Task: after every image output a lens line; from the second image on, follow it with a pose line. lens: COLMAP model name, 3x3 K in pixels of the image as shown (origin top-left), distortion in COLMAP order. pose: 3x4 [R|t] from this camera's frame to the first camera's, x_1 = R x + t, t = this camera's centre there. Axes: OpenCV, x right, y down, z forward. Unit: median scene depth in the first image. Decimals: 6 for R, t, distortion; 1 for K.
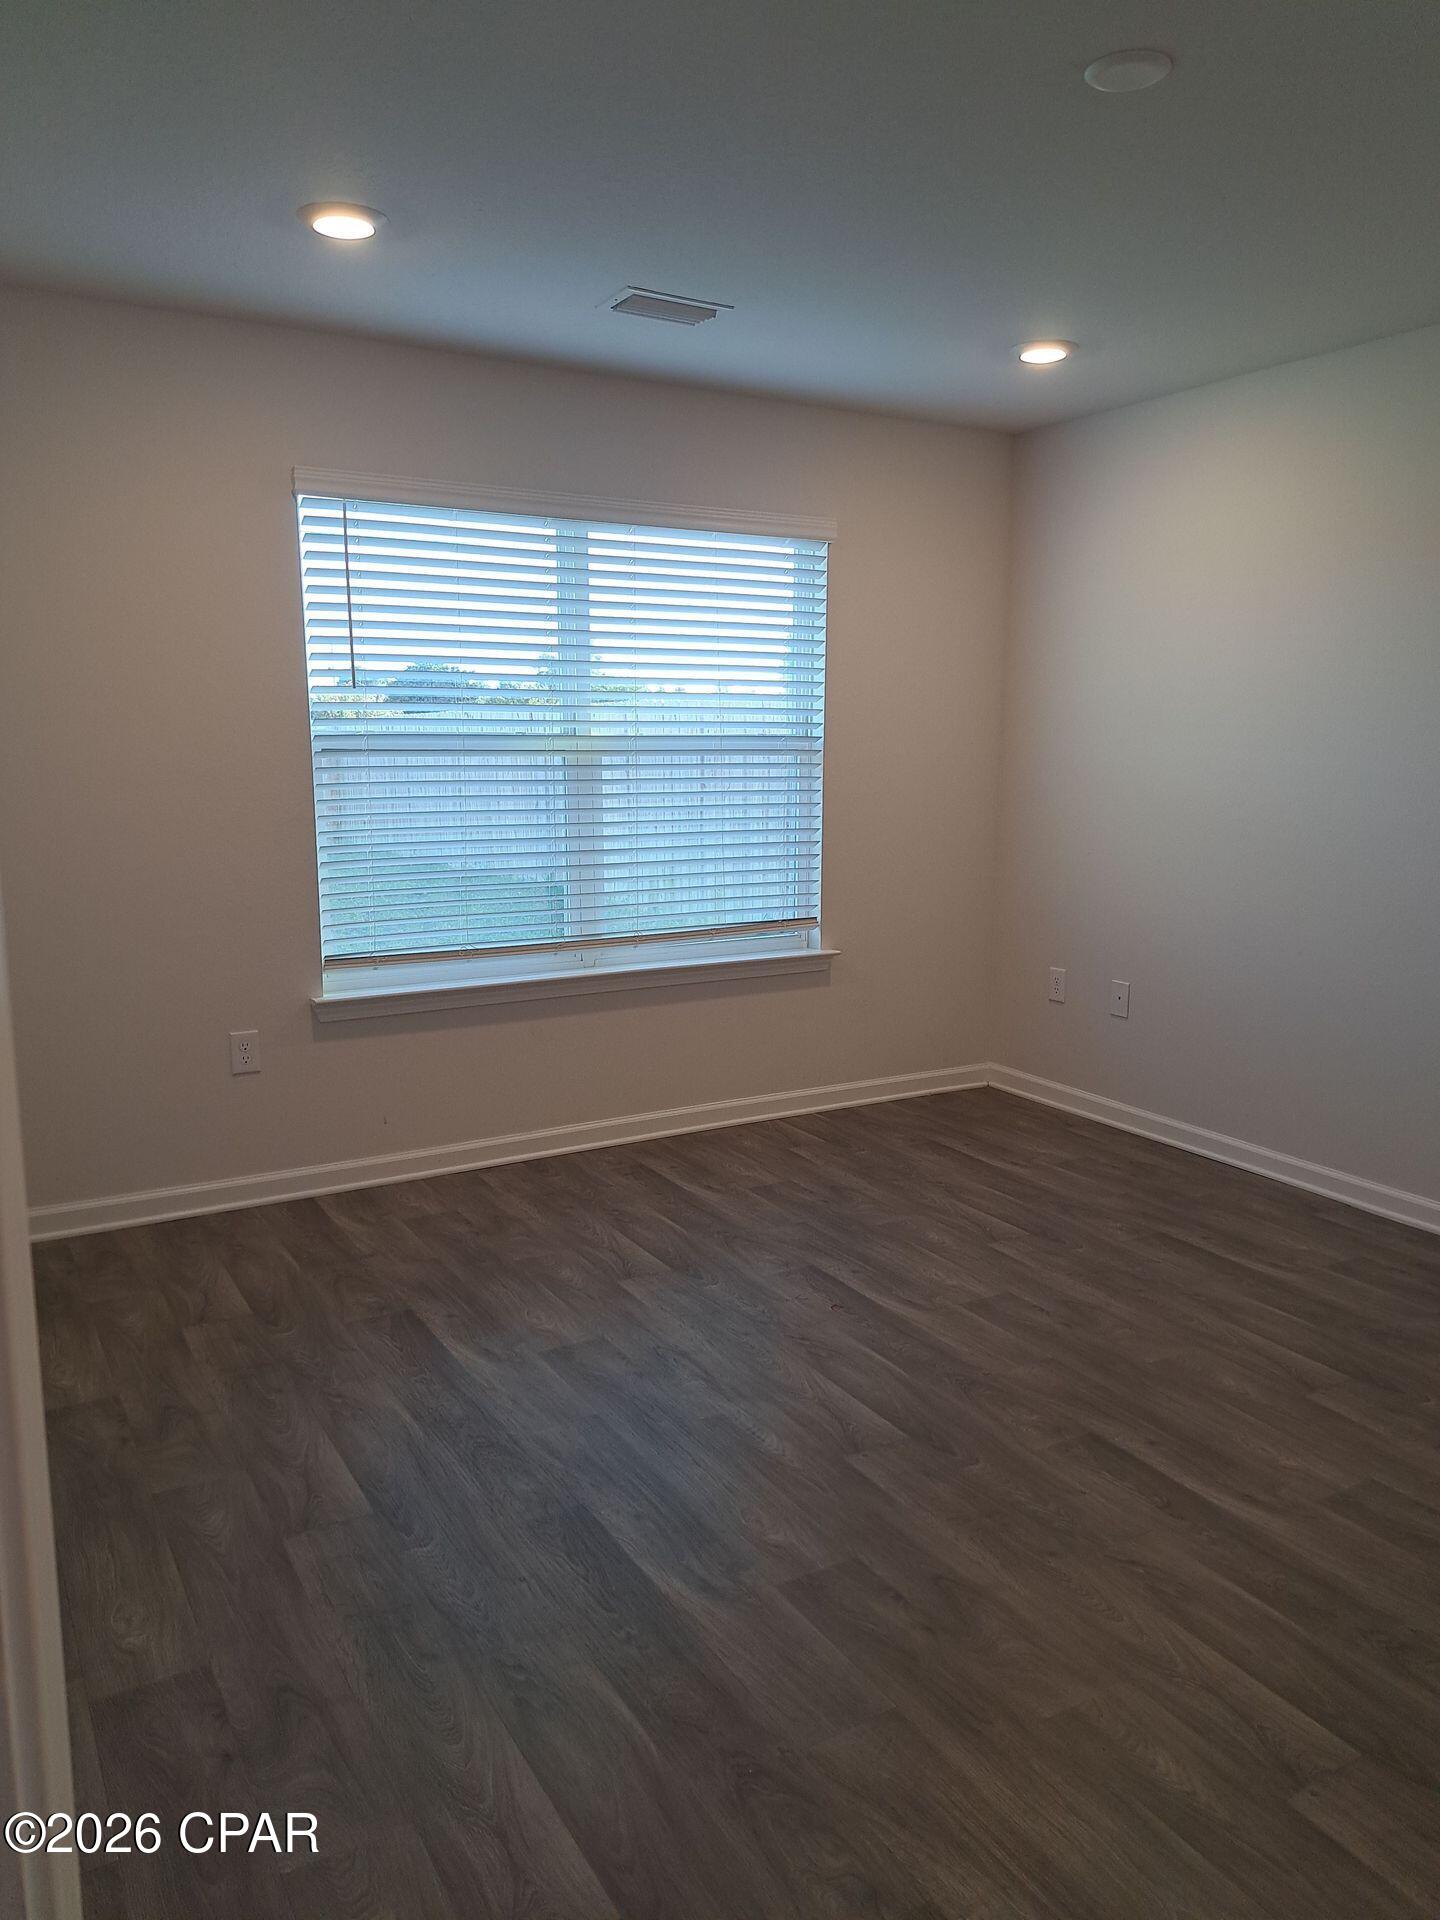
lens RADIAL K [[1372.9, 0, 722.4], [0, 1372.9, 957.2], [0, 0, 1]] dist [0.011370, 0.001251]
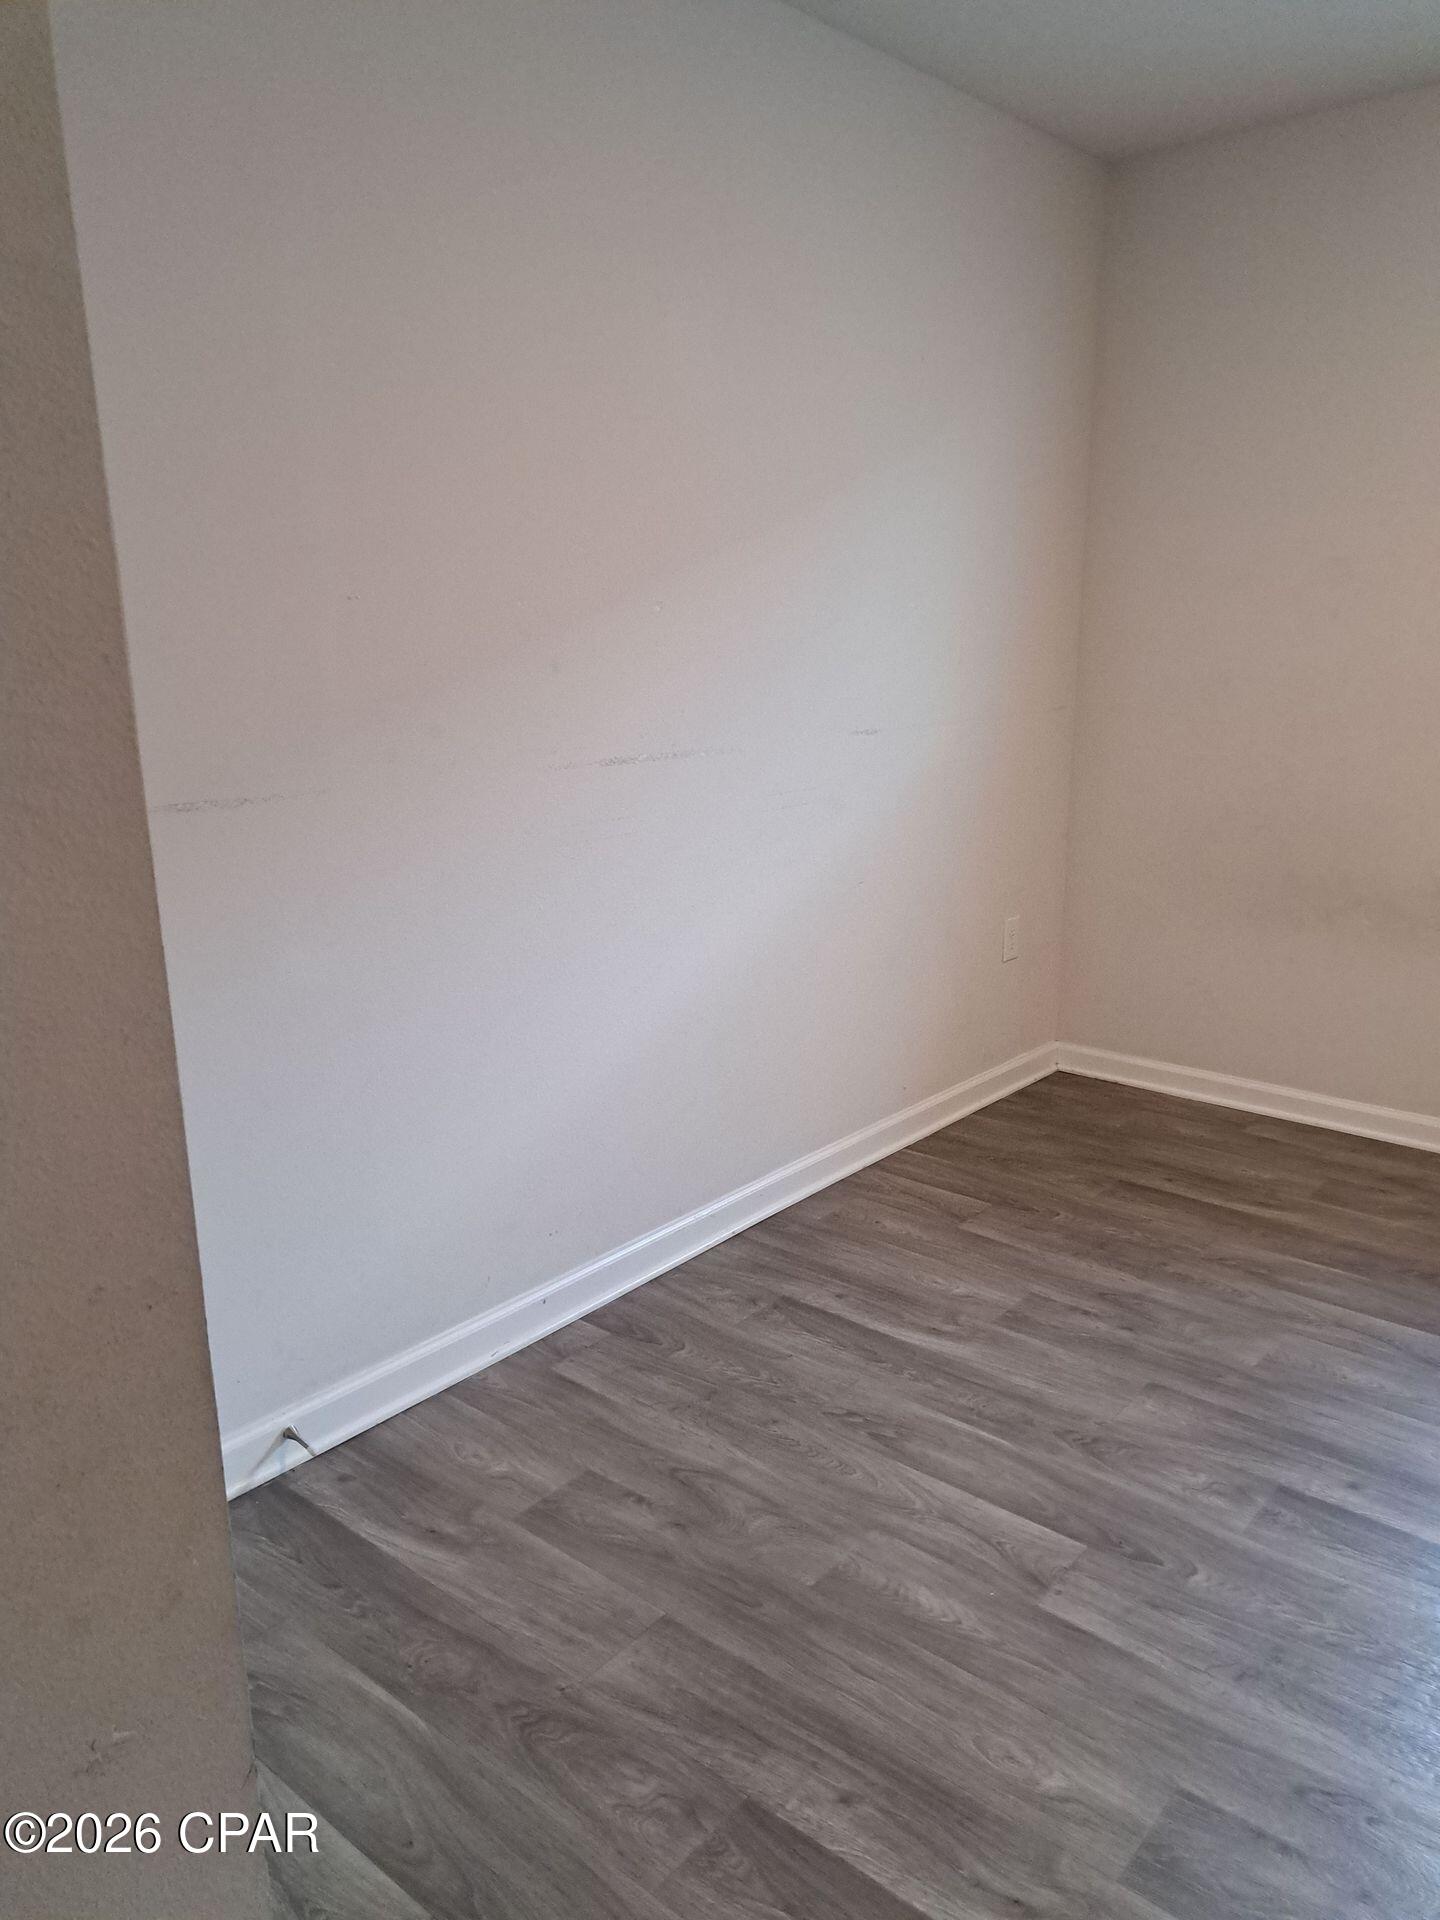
lens RADIAL K [[1253.3, 0, 718.7], [0, 1253.3, 972.0], [0, 0, 1]] dist [0.004721, -0.020882]
pose [[0.928097, -0.111329, 0.355306, -0.133091], [0.070128, 0.989441, 0.126841, -0.038072], [-0.365675, -0.092804, 0.926104, 0.219617]]
